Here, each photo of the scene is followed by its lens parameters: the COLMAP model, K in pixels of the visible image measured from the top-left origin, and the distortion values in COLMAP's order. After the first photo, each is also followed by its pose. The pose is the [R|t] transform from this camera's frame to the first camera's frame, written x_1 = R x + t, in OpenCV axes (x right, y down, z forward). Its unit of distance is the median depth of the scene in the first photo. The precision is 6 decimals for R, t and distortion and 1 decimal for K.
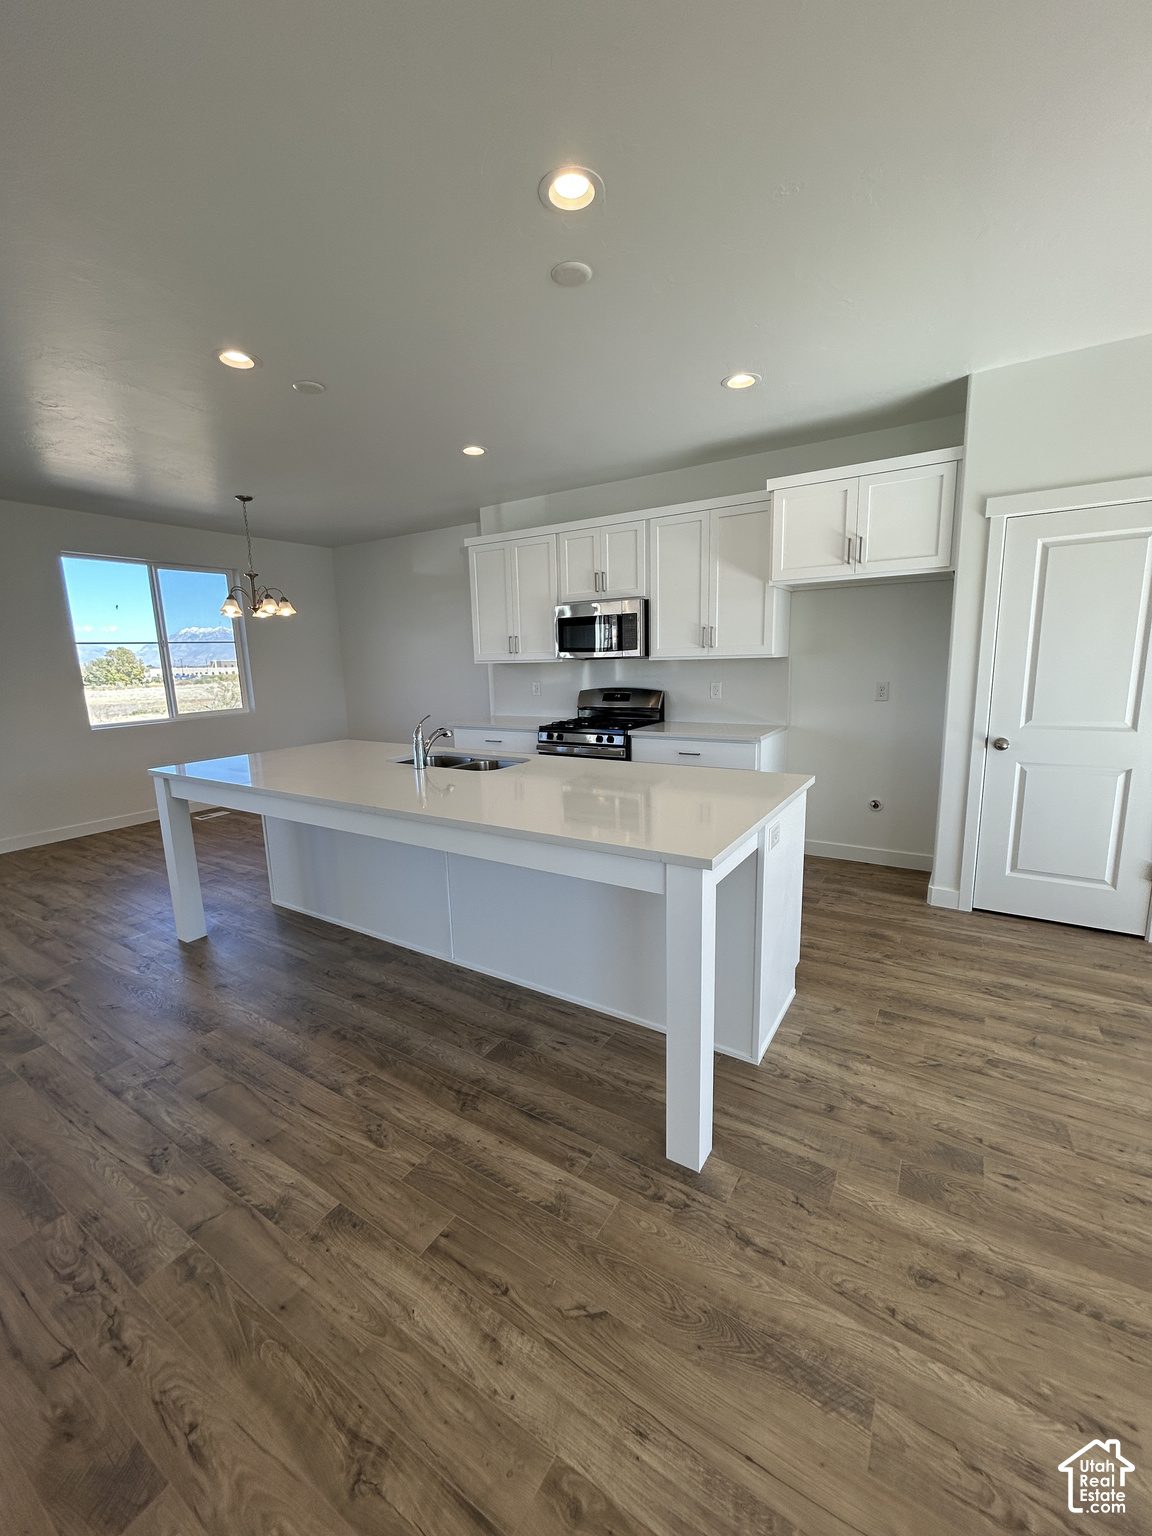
lens RADIAL K [[623.0, 0, 560.3], [0, 623.0, 740.1], [0, 0, 1]] dist [0.006205, 0.000368]
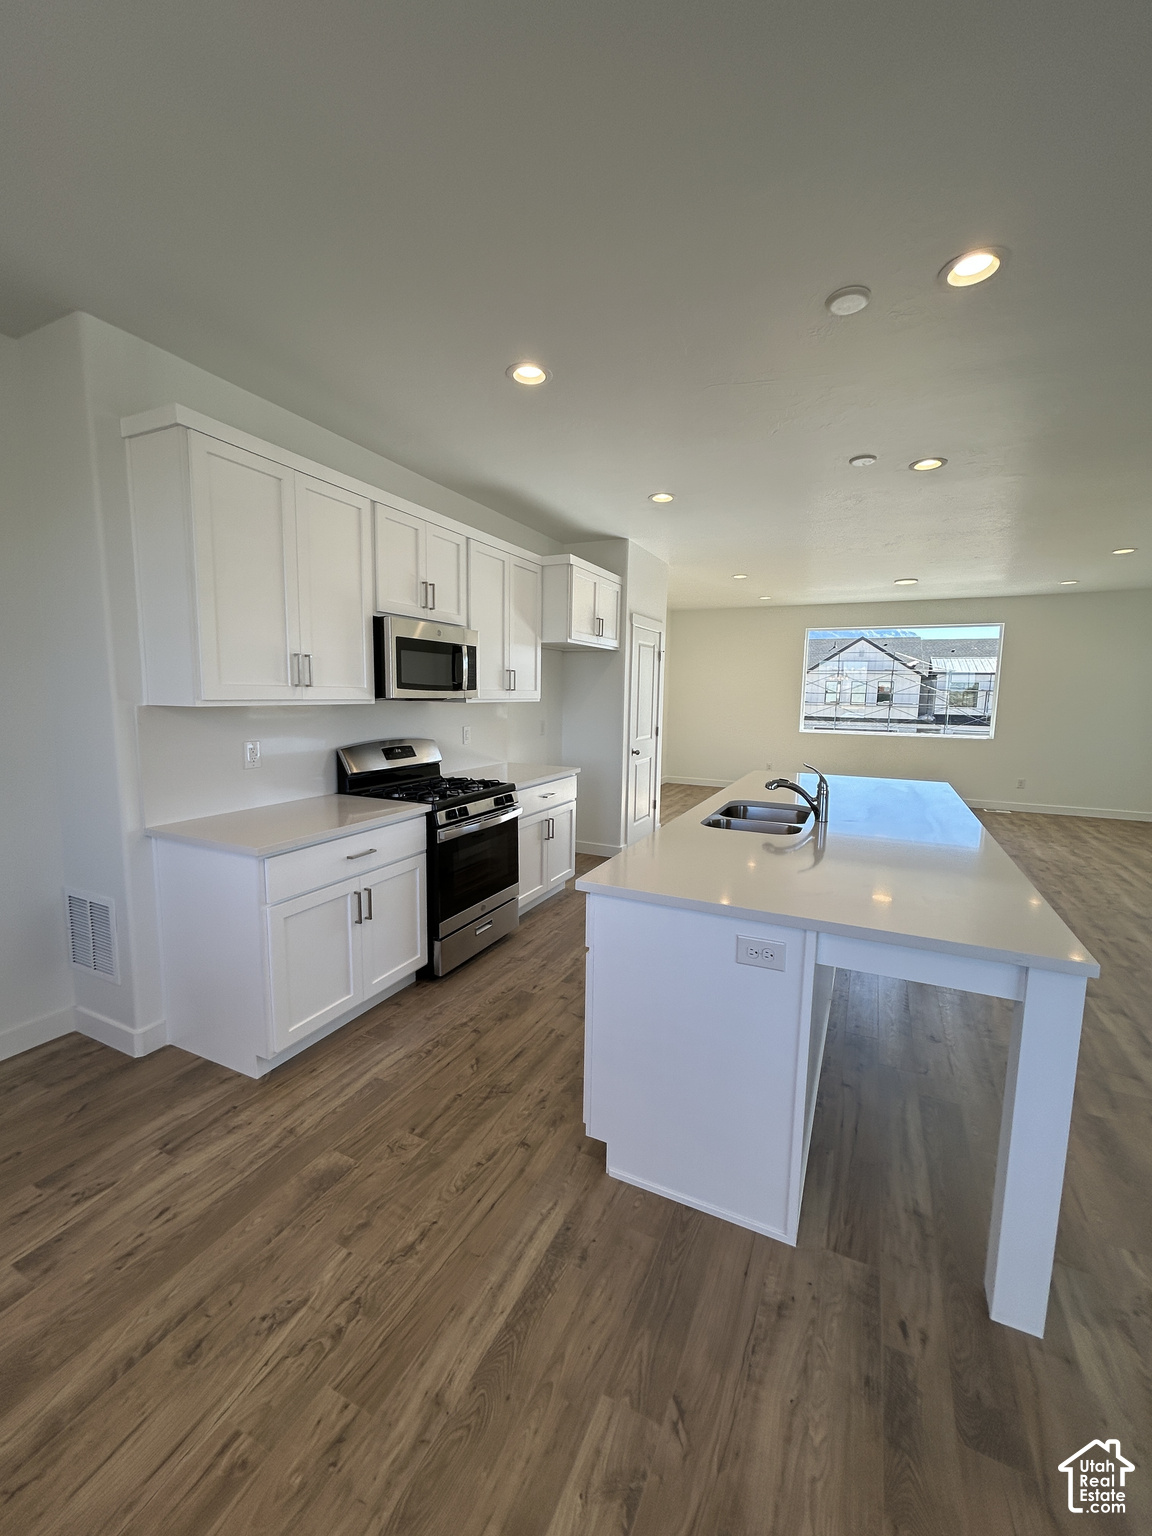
lens RADIAL K [[611.9, 0, 573.4], [0, 611.9, 772.9], [0, 0, 1]] dist [-0.002502, -0.000580]
pose [[-0.127455, -0.106241, 0.986138, -0.974740], [0.114691, 0.985998, 0.121050, -0.166792], [-0.985191, 0.128530, -0.113486, 1.350461]]
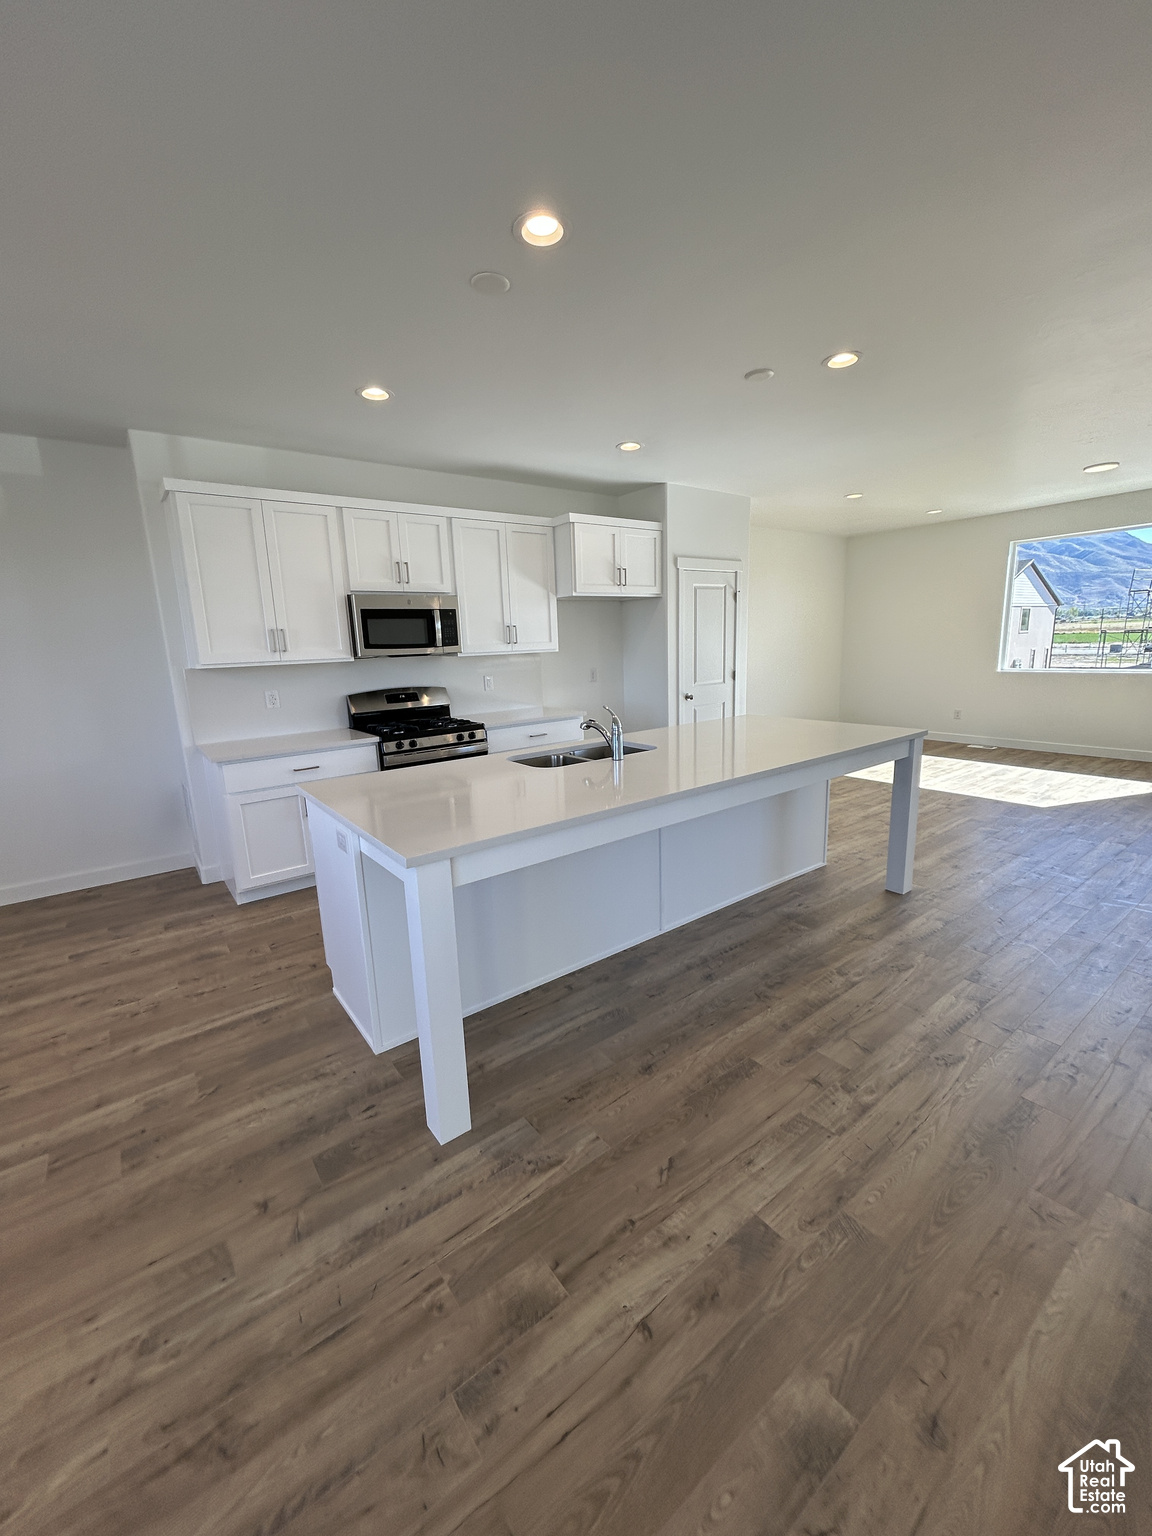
lens RADIAL K [[611.9, 0, 573.4], [0, 611.9, 772.9], [0, 0, 1]] dist [-0.002502, -0.000580]
pose [[0.342702, -0.181945, 0.921657, -1.047438], [0.147541, 0.979315, 0.138467, -0.074454], [-0.927786, 0.088529, 0.362458, 0.673085]]
